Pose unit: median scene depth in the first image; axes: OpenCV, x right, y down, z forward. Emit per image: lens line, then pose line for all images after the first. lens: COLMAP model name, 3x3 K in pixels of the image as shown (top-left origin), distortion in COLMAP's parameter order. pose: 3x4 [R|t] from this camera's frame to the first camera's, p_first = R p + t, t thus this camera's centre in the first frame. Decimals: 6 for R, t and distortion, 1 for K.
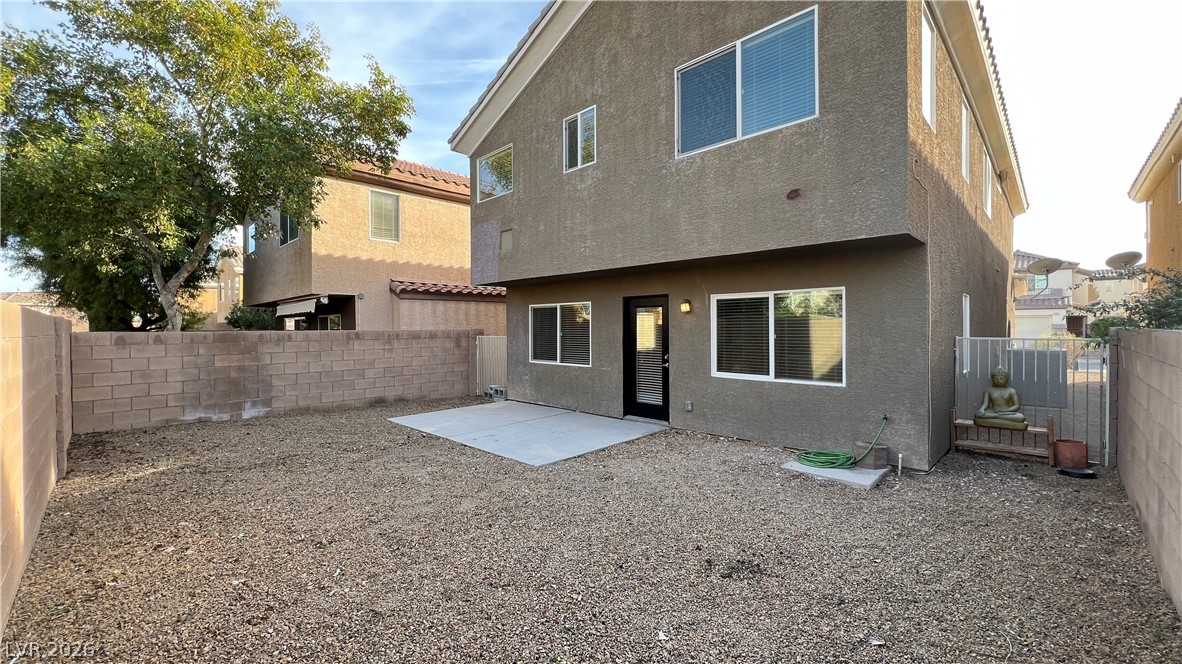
lens RADIAL K [[473.3, 0, 587.4], [0, 473.3, 328.7], [0, 0, 1]] dist [-0.002033, 0.000066]
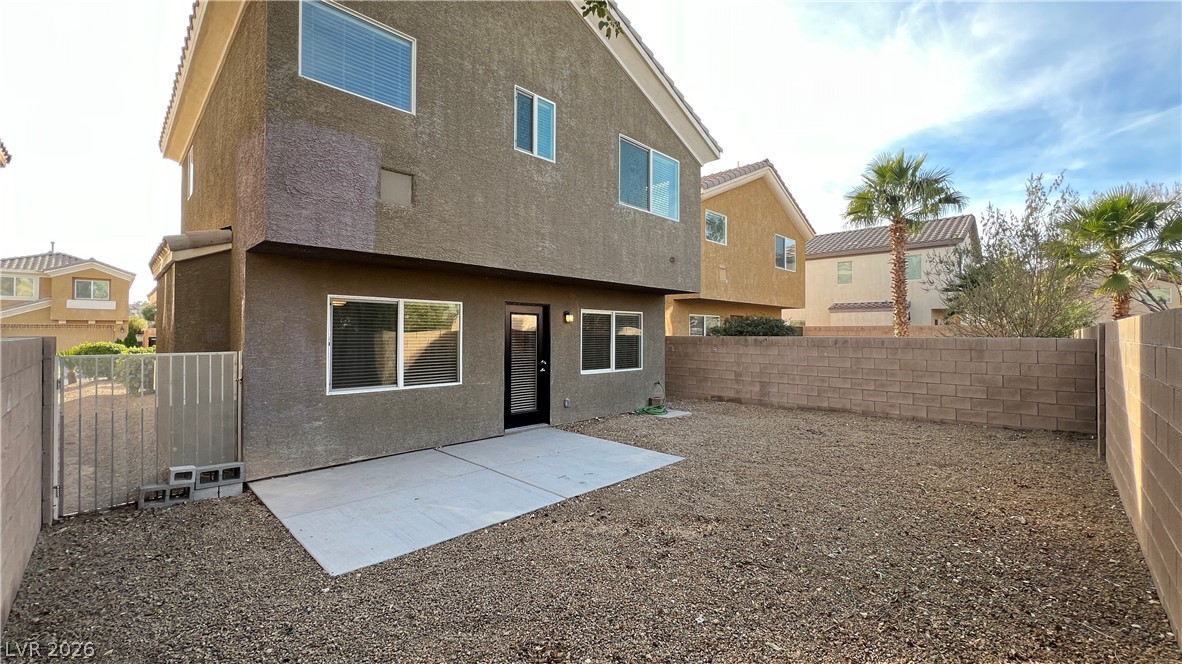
lens RADIAL K [[469.6, 0, 591.0], [0, 469.6, 332.0], [0, 0, 1]] dist [-0.002015, -0.000248]
pose [[0.003060, 0.012194, 0.999921, -0.905718], [0.002832, 0.999922, -0.012202, 0.003354], [-0.999991, 0.002869, 0.003025, 0.900898]]
